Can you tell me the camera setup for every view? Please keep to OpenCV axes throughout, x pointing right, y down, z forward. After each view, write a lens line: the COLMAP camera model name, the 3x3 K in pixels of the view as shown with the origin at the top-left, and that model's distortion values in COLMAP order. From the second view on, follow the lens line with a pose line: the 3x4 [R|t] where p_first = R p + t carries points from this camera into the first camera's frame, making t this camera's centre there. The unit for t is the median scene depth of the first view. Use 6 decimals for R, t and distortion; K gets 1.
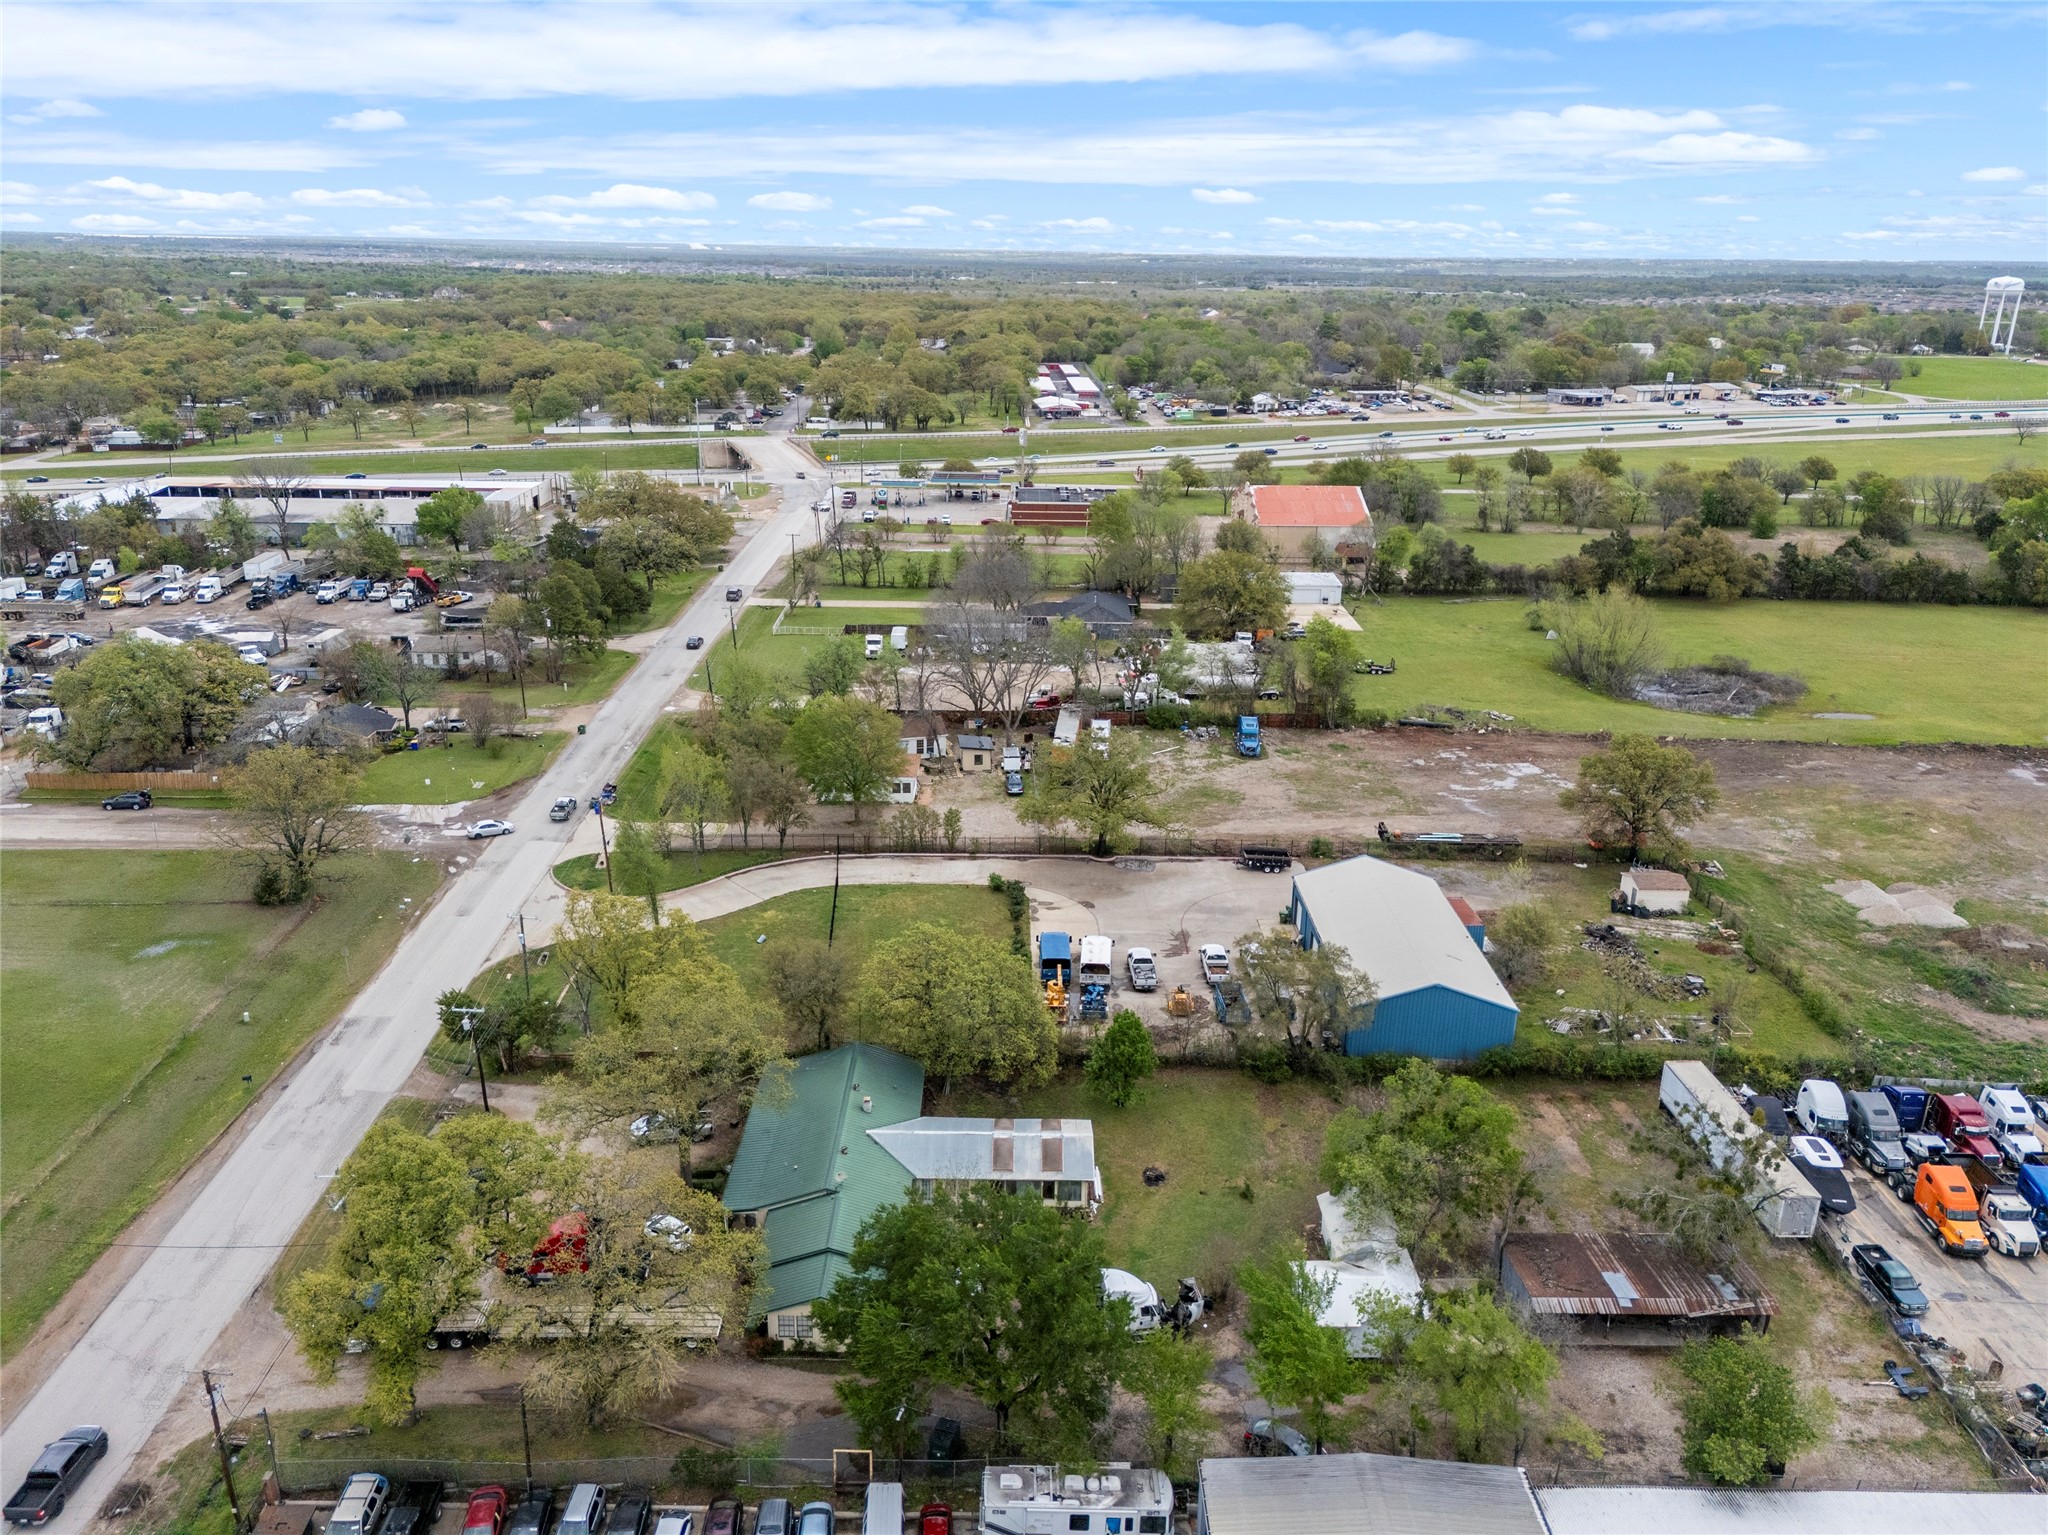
lens RADIAL K [[1511.6, 0, 1017.6], [0, 1511.6, 758.1], [0, 0, 1]] dist [0.069500, -0.056714]
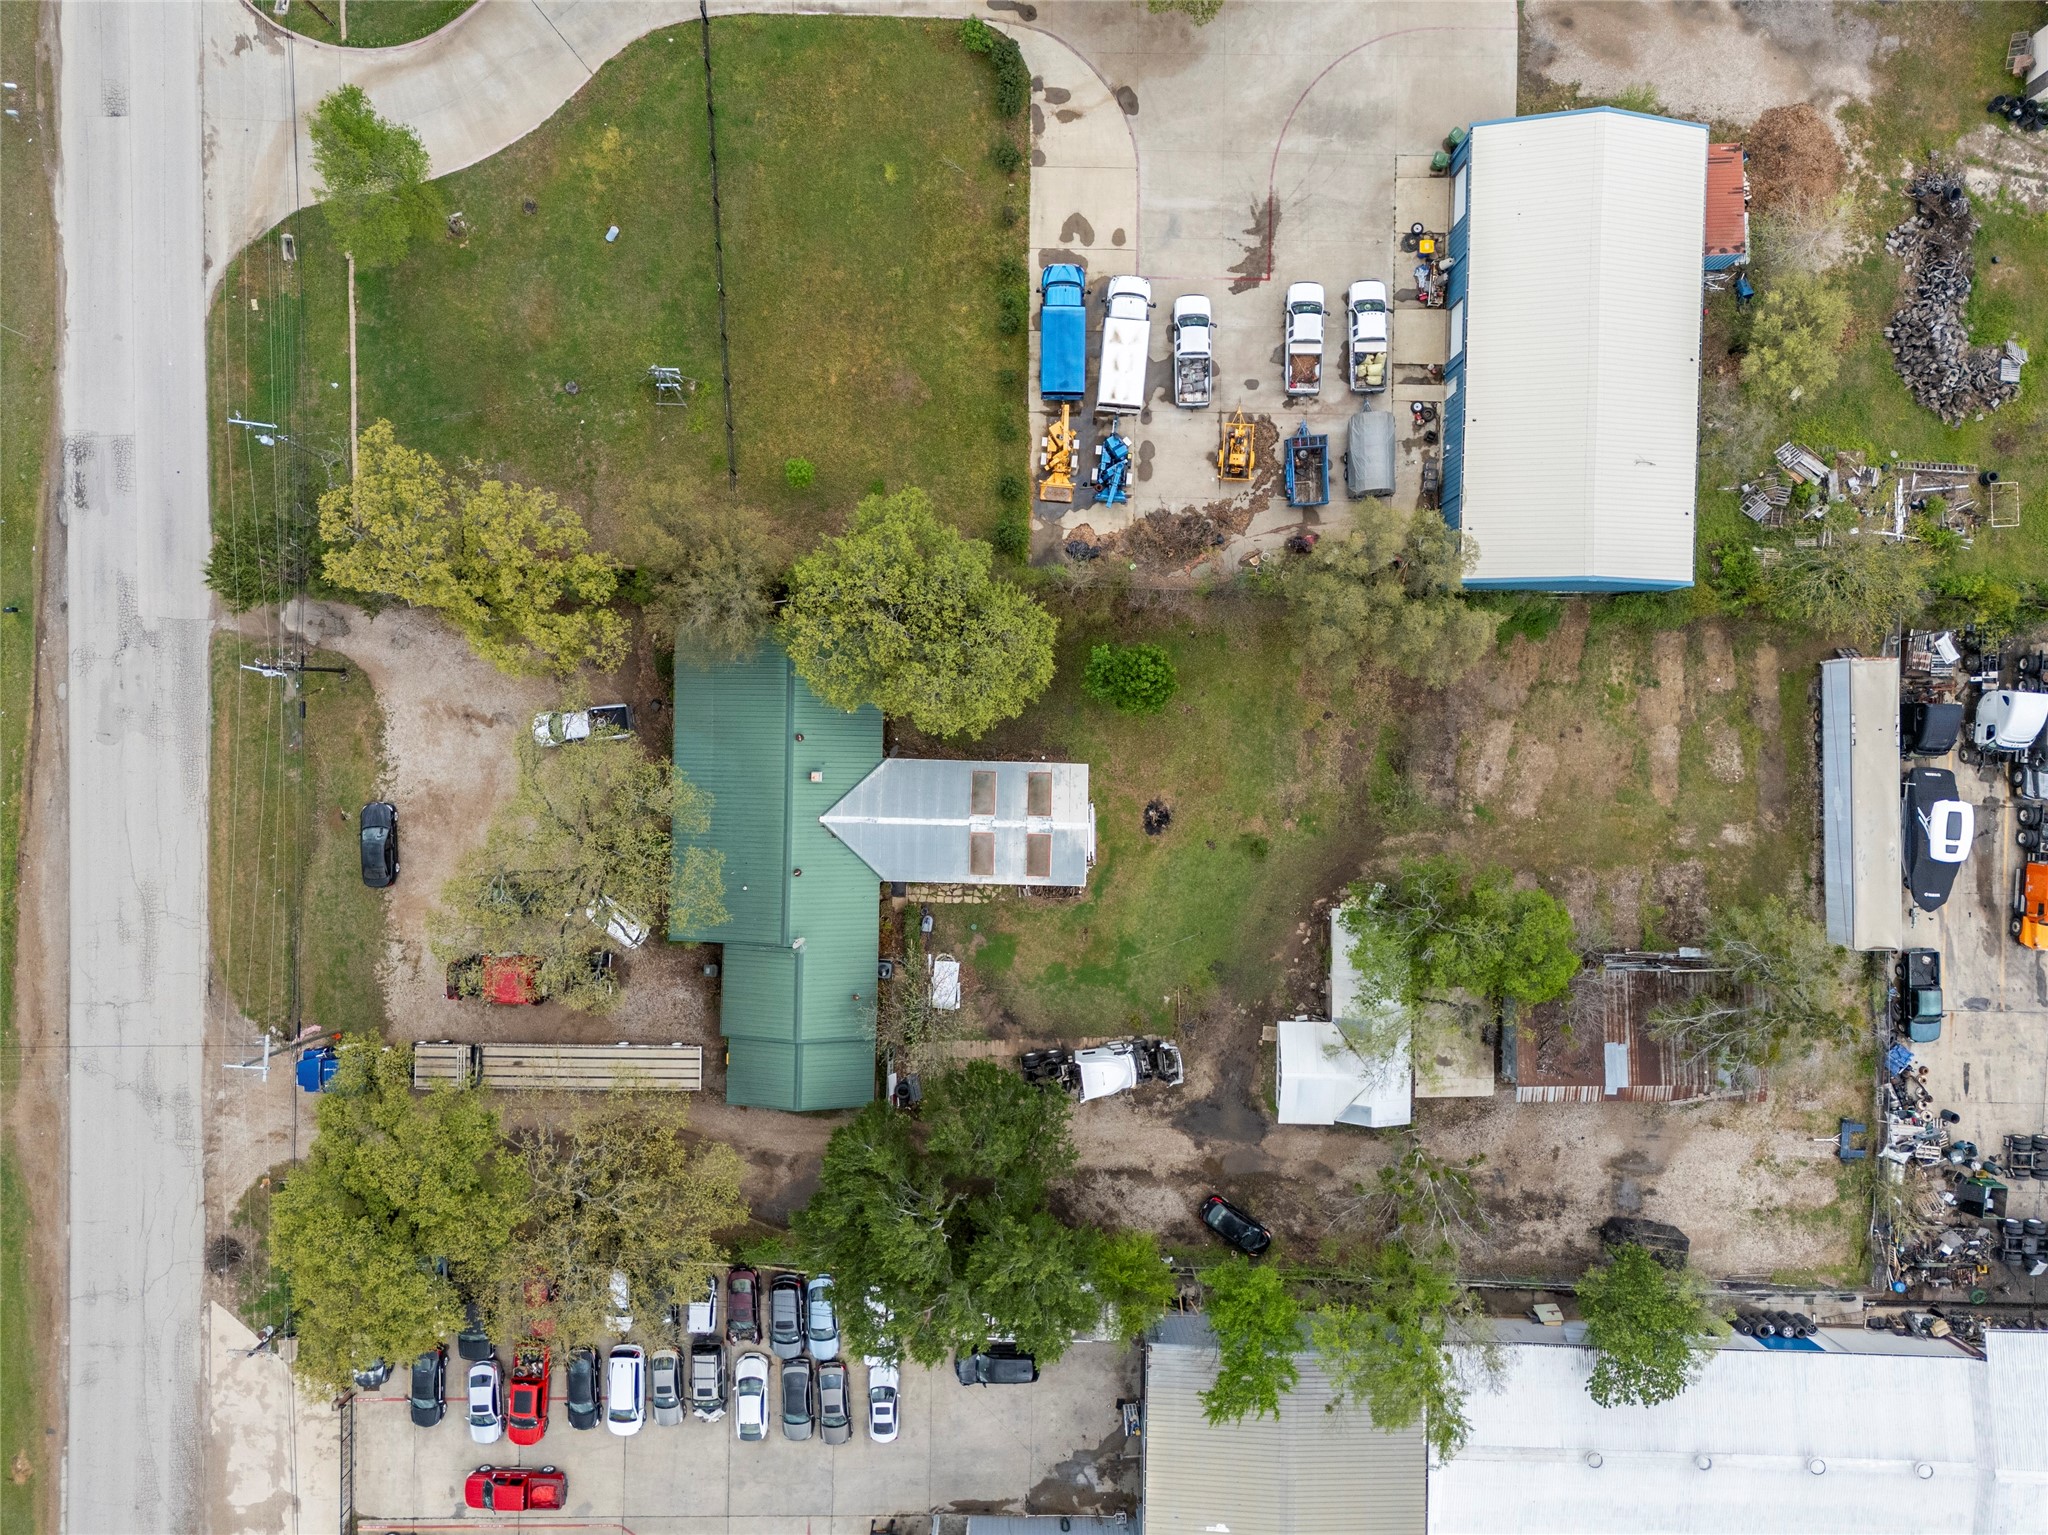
lens RADIAL K [[1495.7, 0, 1017.3], [0, 1495.7, 772.5], [0, 0, 1]] dist [0.068021, -0.054236]
pose [[0.999816, 0.017232, -0.008441, 0.012845], [0.002526, 0.317905, 0.948119, -0.423128], [0.019021, -0.947966, 0.317803, 0.587579]]
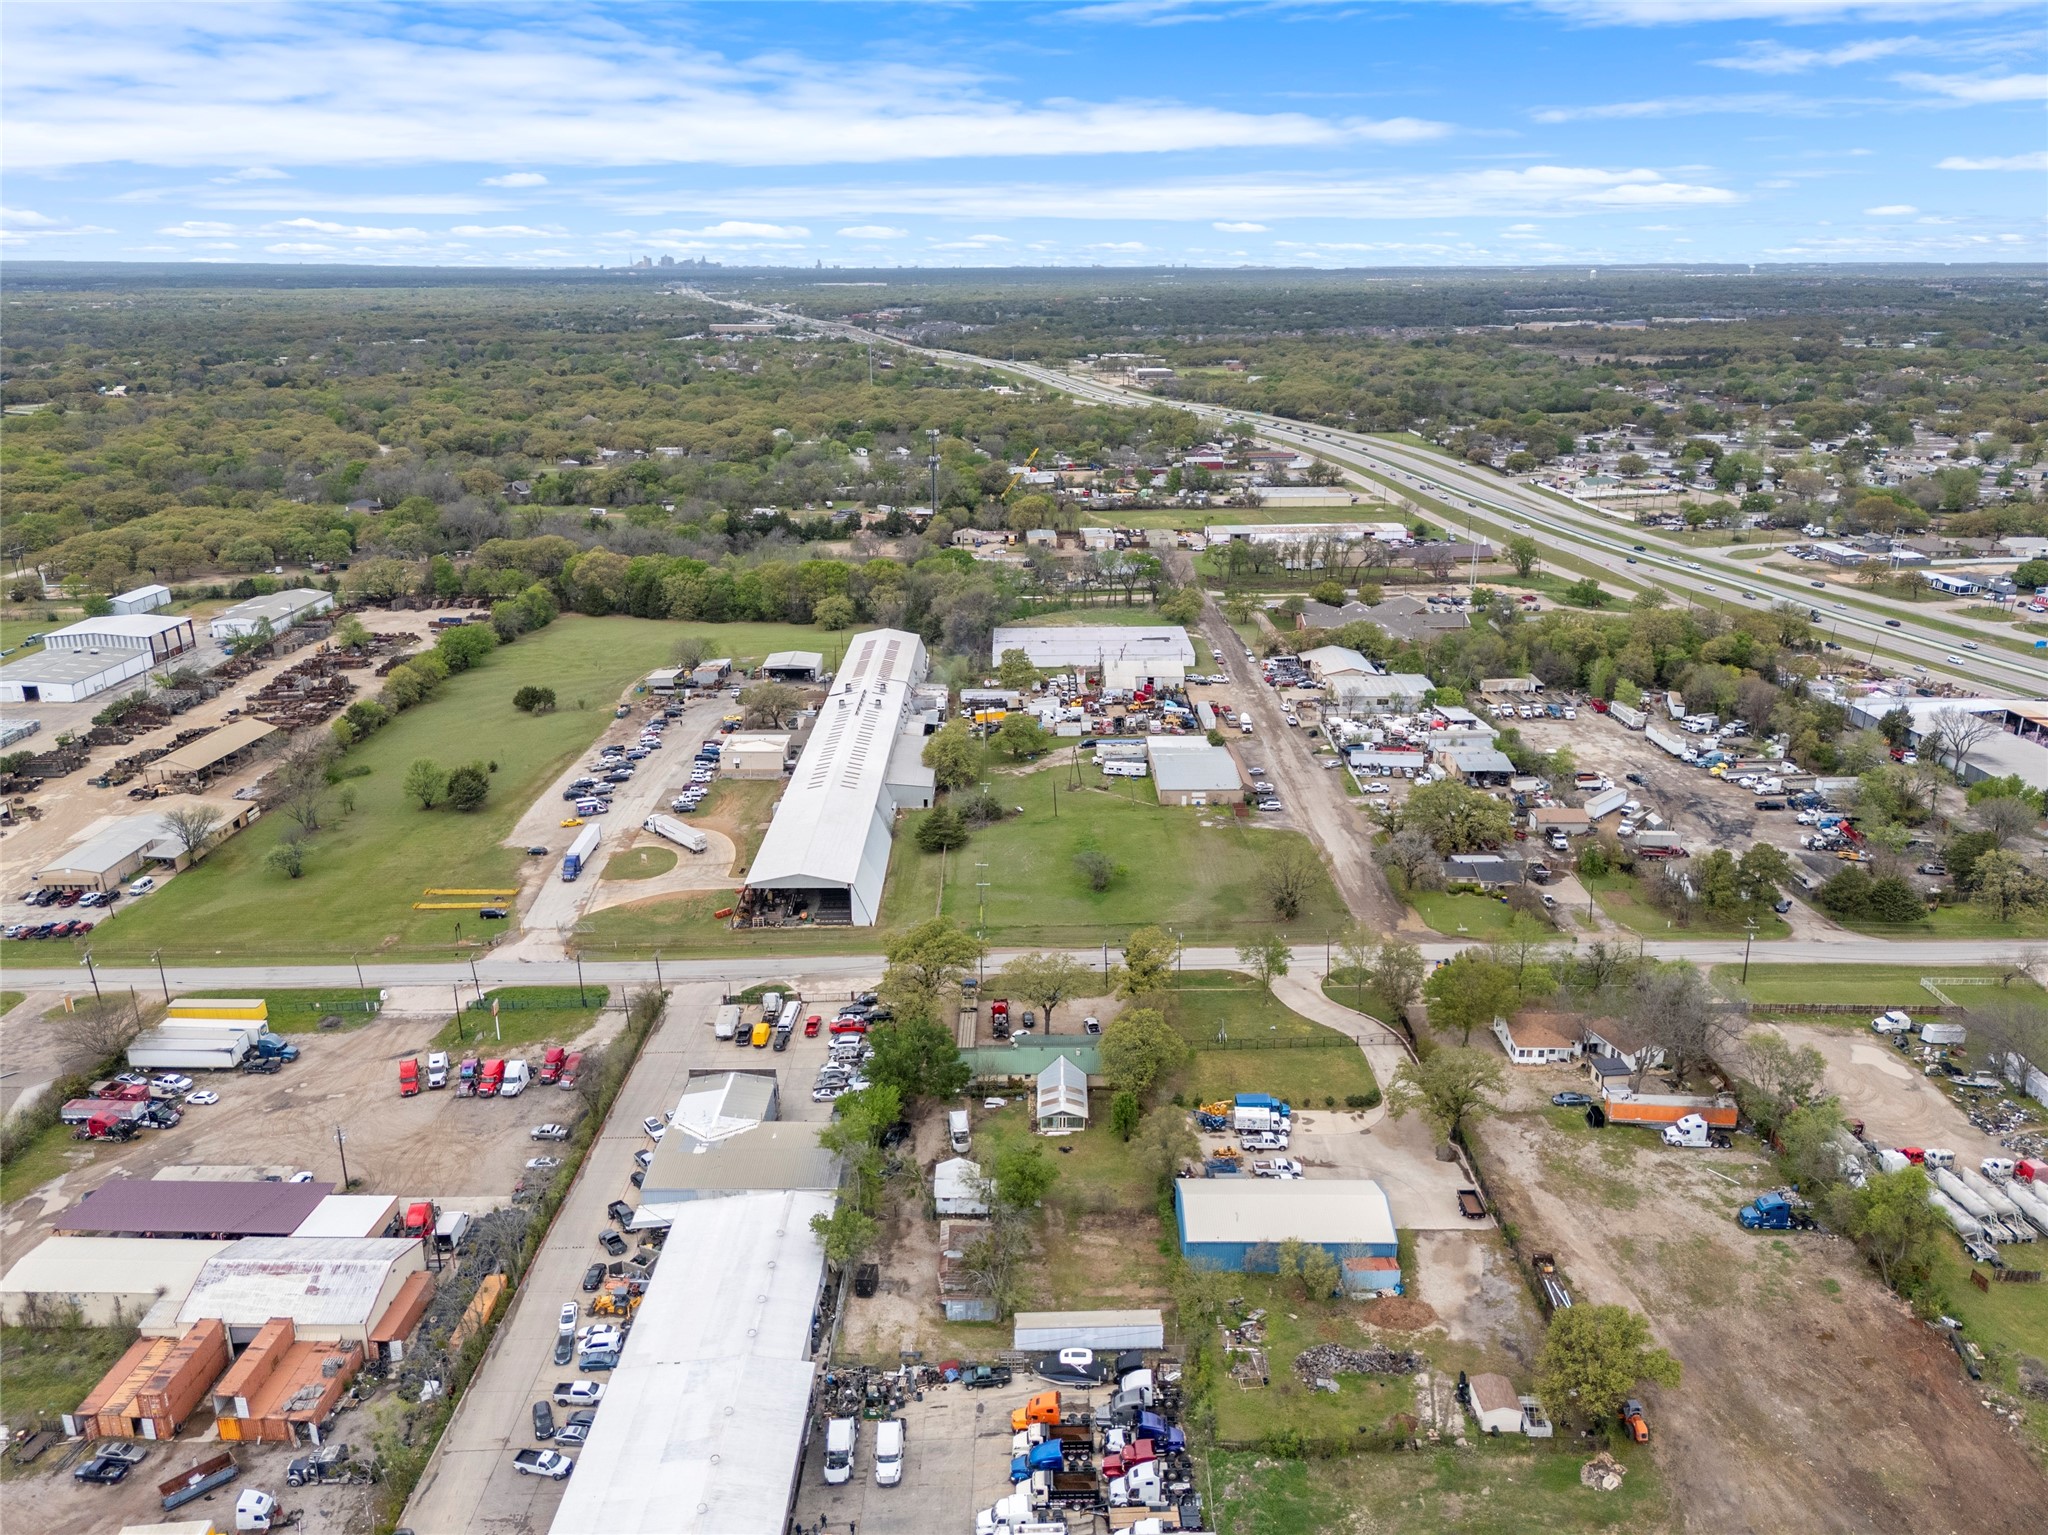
lens RADIAL K [[1525.1, 0, 1018.9], [0, 1525.1, 727.6], [0, 0, 1]] dist [0.090759, -0.124192]
pose [[-0.009185, 0.278081, -0.960514, 1.471343], [-0.319639, 0.909342, 0.266323, -0.587594], [0.947495, 0.309464, 0.080533, 0.472807]]
